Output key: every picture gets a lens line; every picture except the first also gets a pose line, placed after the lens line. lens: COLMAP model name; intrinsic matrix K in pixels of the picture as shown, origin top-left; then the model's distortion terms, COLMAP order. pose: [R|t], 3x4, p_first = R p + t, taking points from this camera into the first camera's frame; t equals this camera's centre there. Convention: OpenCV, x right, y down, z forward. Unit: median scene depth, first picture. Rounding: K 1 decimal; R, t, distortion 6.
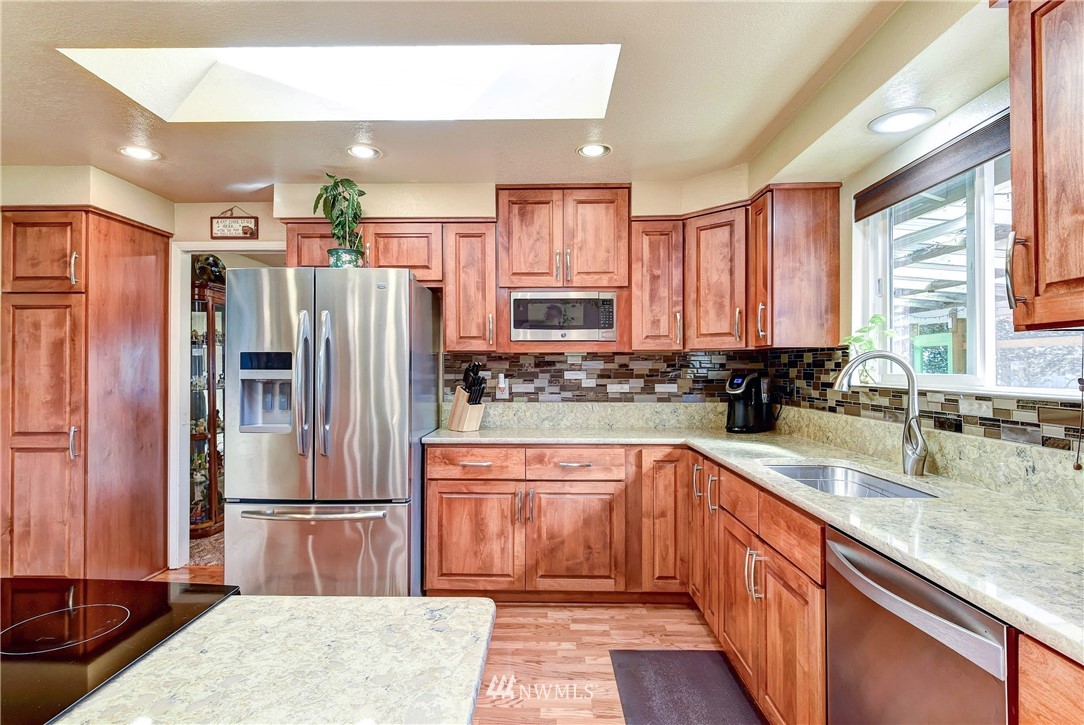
lens RADIAL K [[565.0, 0, 541.4], [0, 565.0, 365.7], [0, 0, 1]] dist [0.000297, 0.000137]
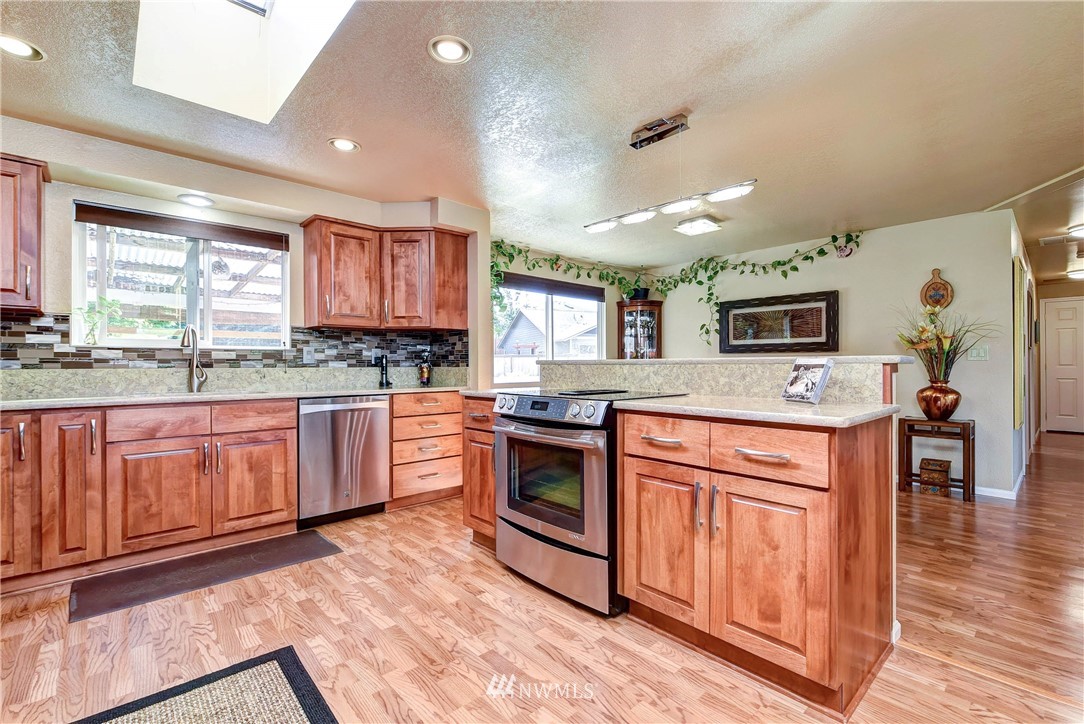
lens RADIAL K [[480.6, 0, 542.9], [0, 480.6, 362.3], [0, 0, 1]] dist [0.000098, 0.000023]
pose [[-0.680758, 0.000657, 0.732508, -1.219271], [-0.000502, 0.999999, -0.001364, 0.090052], [-0.732508, -0.001296, -0.680757, 1.189289]]
